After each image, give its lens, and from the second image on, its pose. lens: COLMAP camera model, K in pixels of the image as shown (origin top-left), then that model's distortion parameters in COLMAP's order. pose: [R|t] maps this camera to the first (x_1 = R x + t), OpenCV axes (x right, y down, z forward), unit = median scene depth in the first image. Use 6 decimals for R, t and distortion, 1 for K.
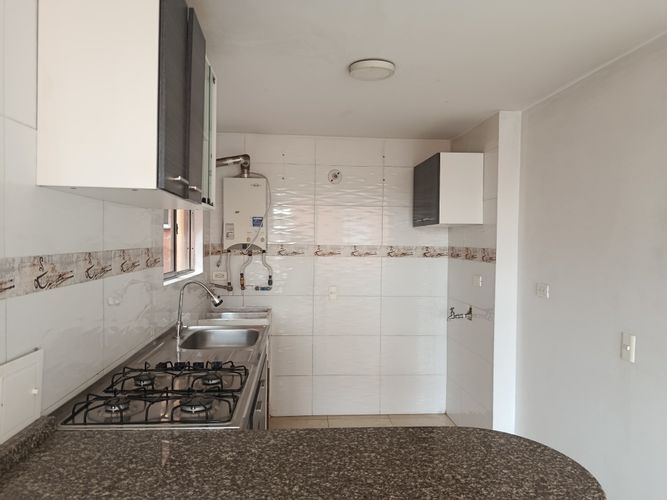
lens RADIAL K [[462.3, 0, 333.5], [0, 462.3, 250.0], [0, 0, 1]] dist [0.068972, -0.100017]
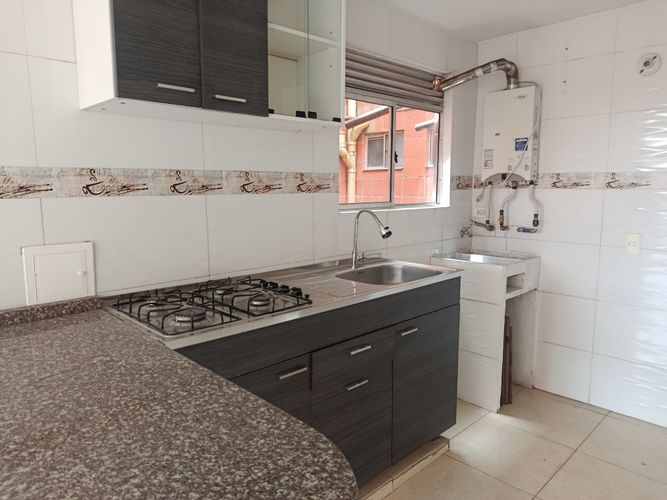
lens RADIAL K [[462.3, 0, 333.5], [0, 462.3, 250.0], [0, 0, 1]] dist [0.068972, -0.100017]
pose [[0.631553, 0.089470, -0.770153, 0.262115], [-0.004460, 0.993722, 0.111785, 0.030170], [0.775320, -0.067163, 0.627987, 0.243359]]
